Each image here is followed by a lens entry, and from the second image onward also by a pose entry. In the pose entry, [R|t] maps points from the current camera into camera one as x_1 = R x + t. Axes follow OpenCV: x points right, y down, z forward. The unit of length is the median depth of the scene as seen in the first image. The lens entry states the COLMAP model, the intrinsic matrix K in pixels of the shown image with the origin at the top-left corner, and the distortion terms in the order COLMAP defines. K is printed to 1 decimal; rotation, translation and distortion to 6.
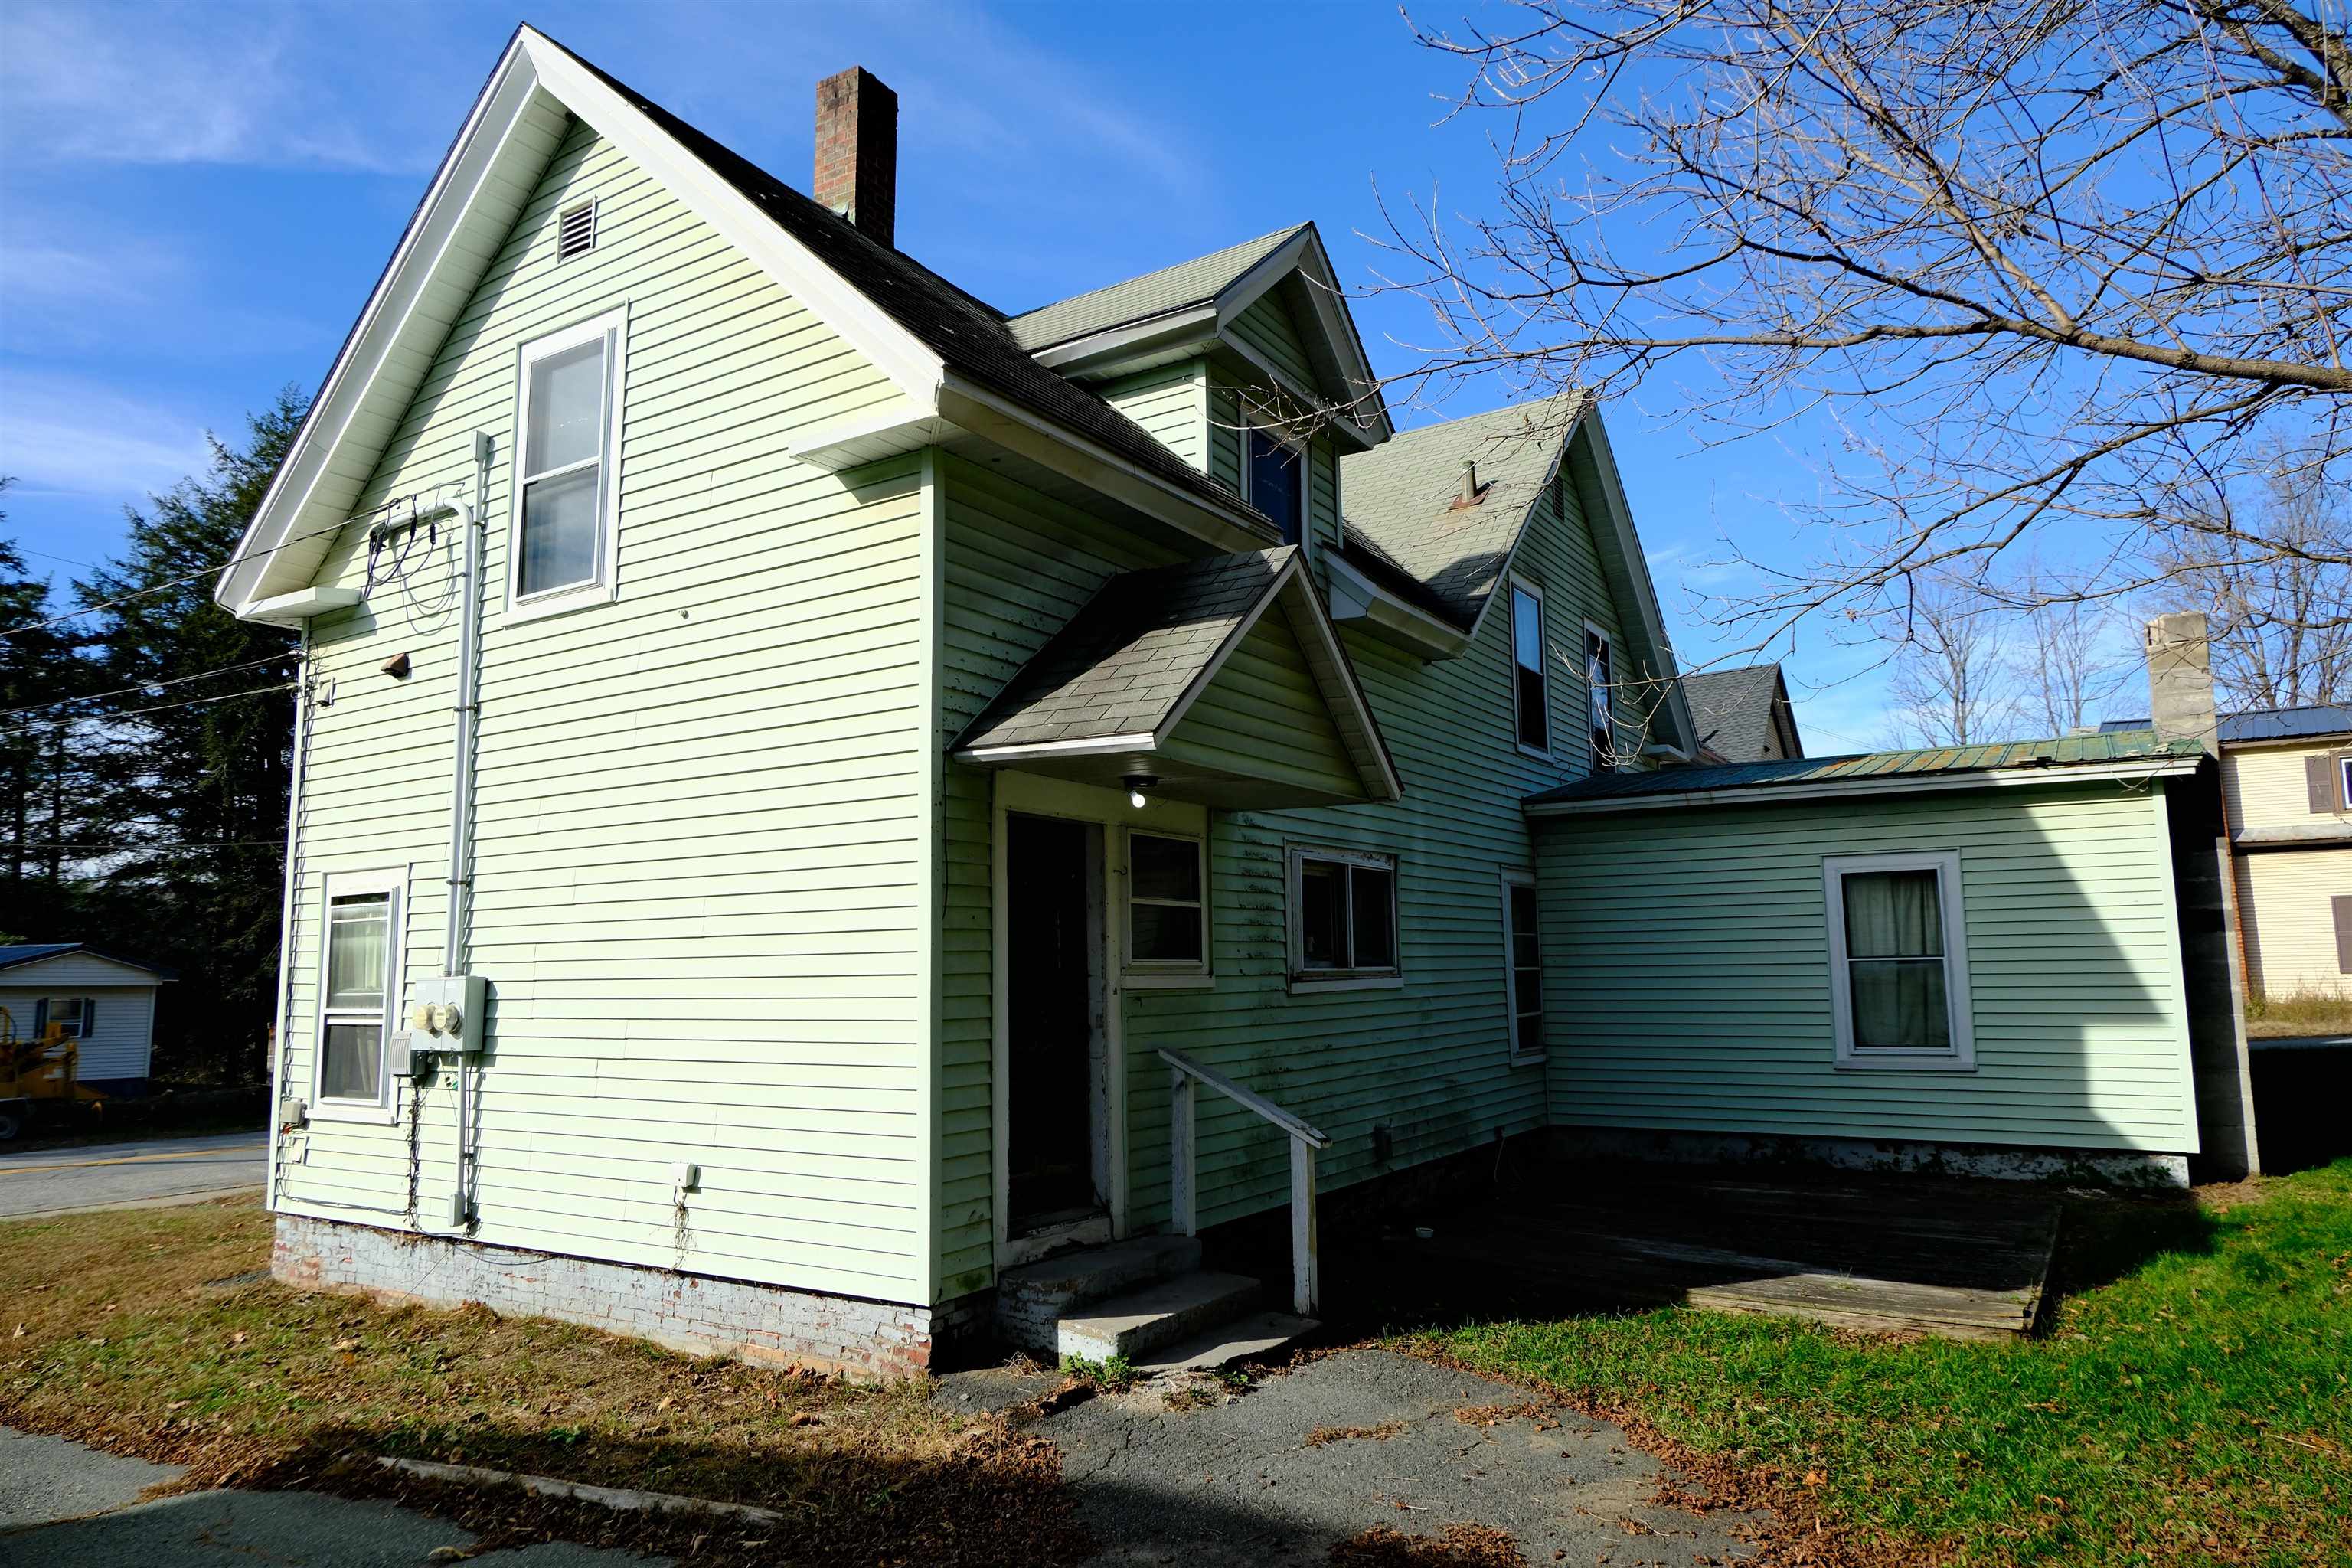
lens RADIAL K [[1467.4, 0, 1184.4], [0, 1467.4, 777.0], [0, 0, 1]] dist [-0.028736, 0.021100]
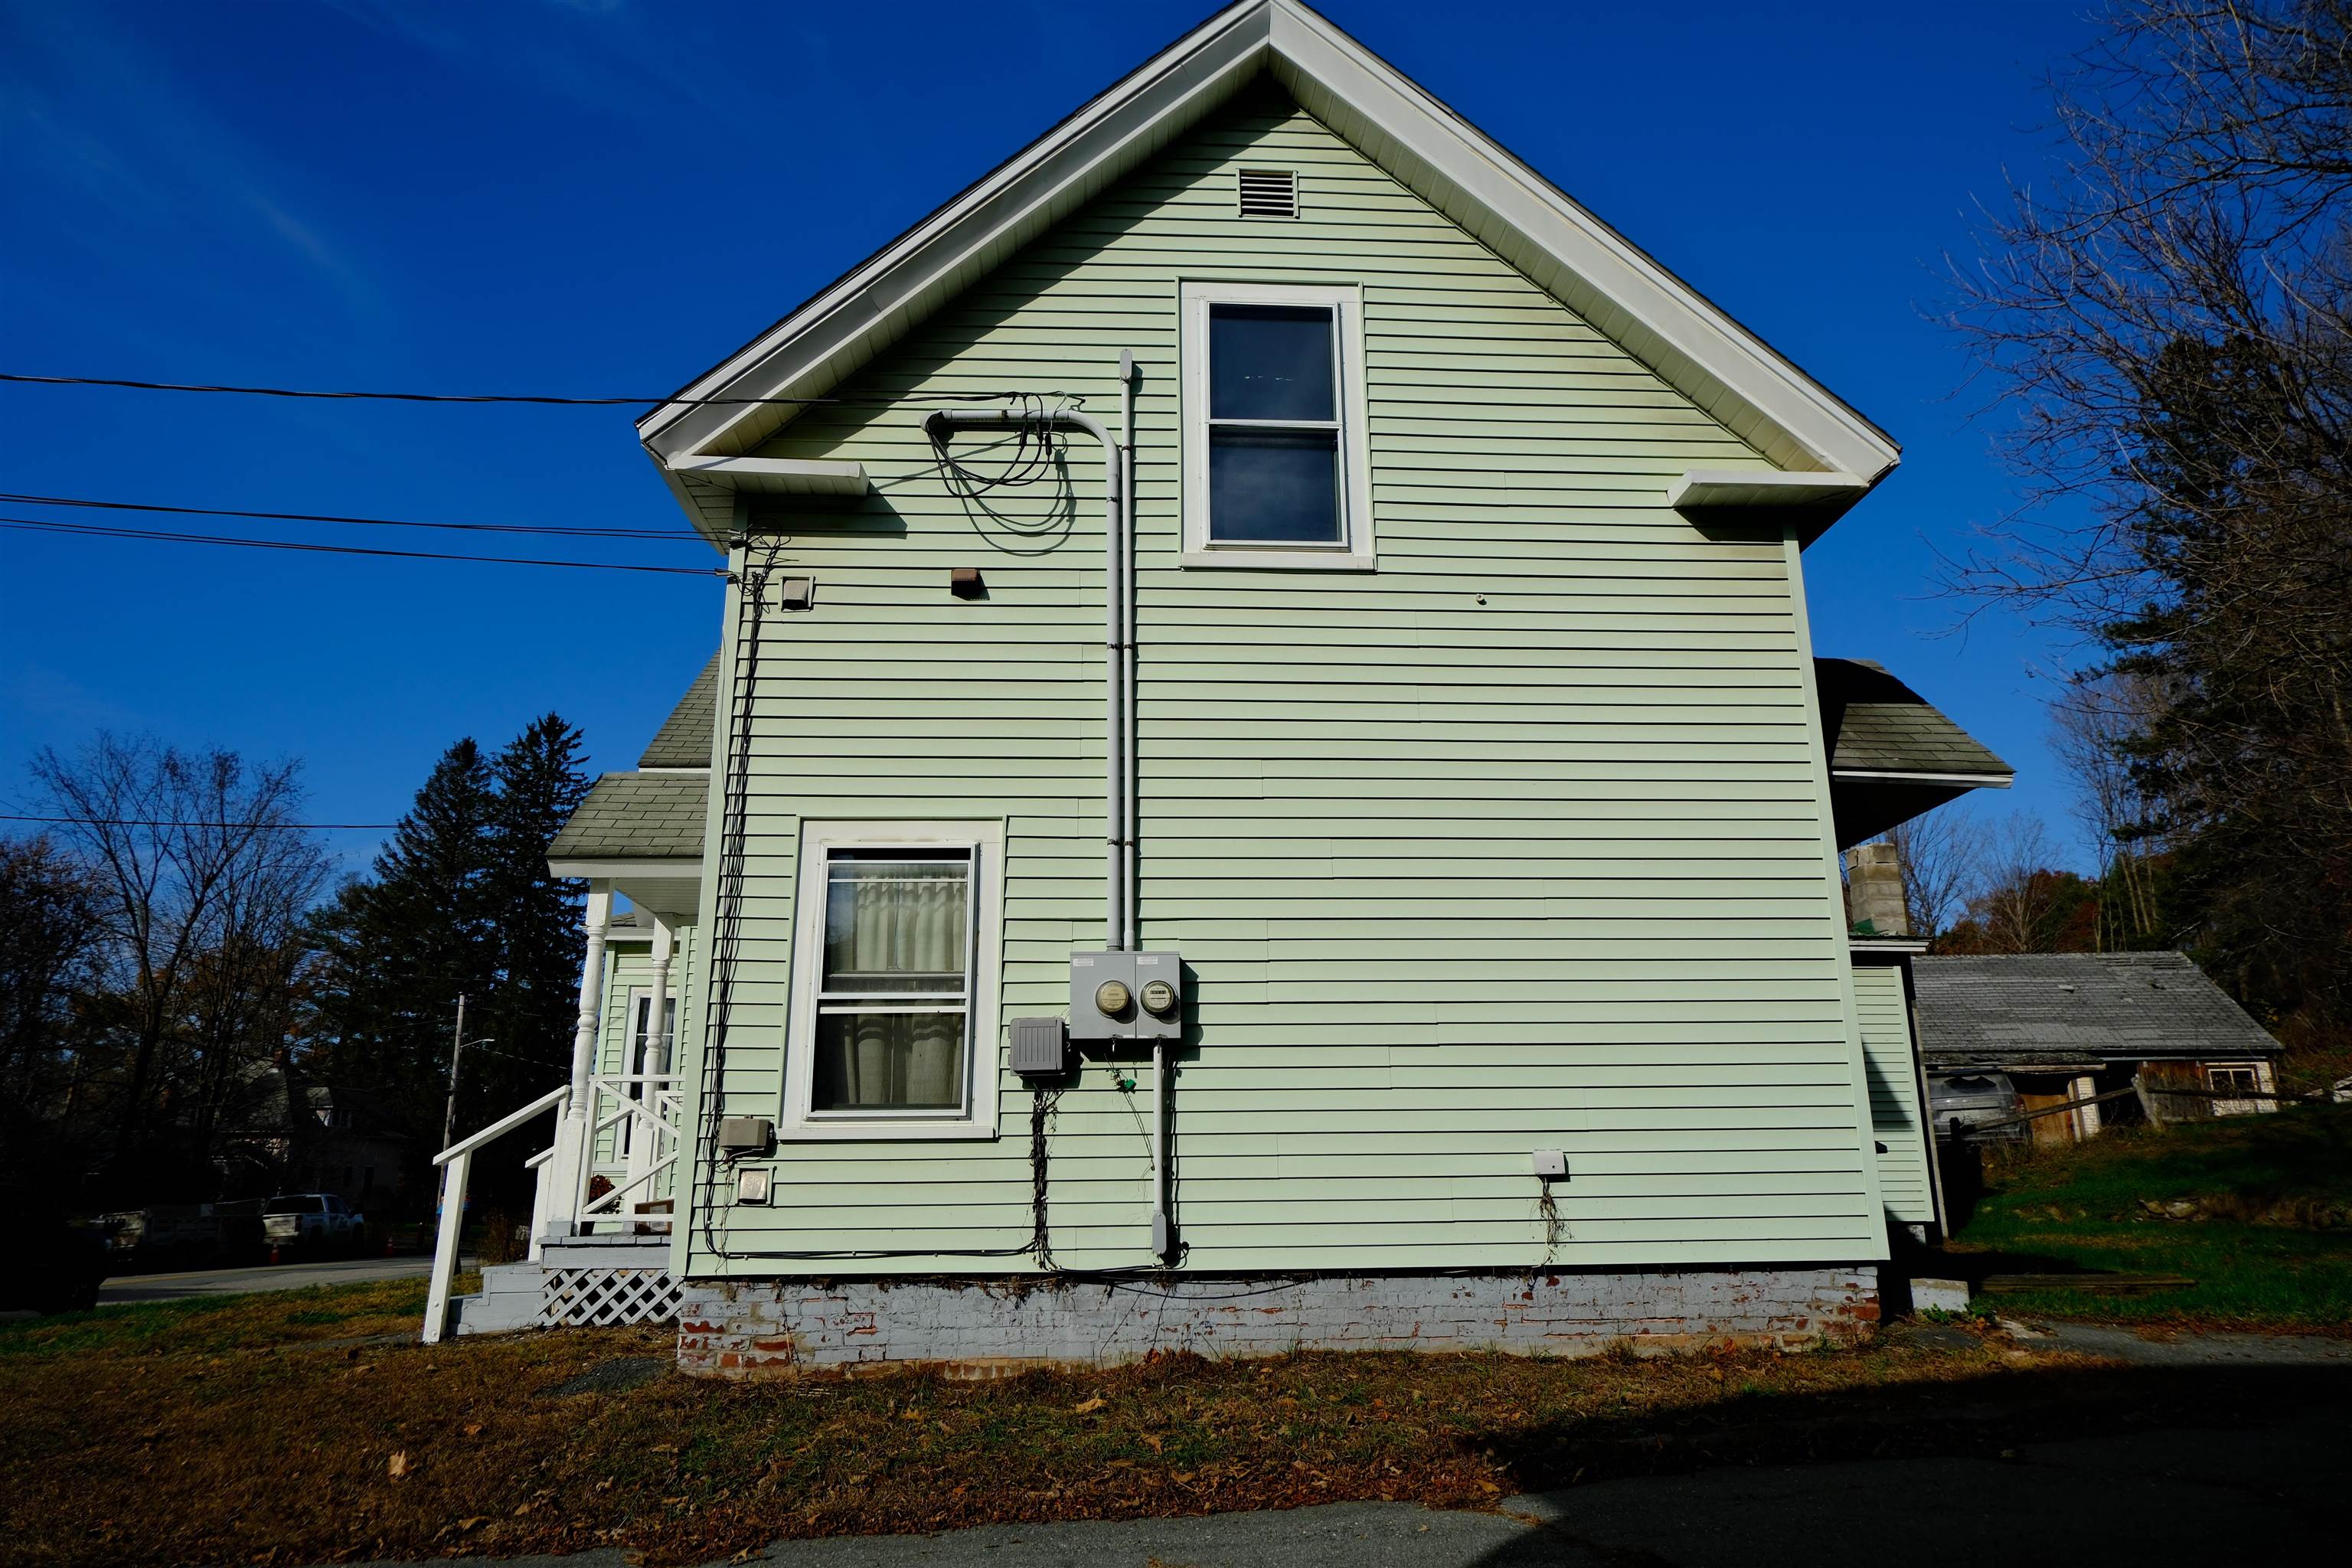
lens RADIAL K [[1467.4, 0, 1184.4], [0, 1467.4, 777.0], [0, 0, 1]] dist [-0.028736, 0.021100]
pose [[0.817370, 0.165398, 0.551861, -0.940335], [-0.080858, 0.981356, -0.174362, 0.179089], [-0.570411, 0.097896, 0.815505, 0.281992]]
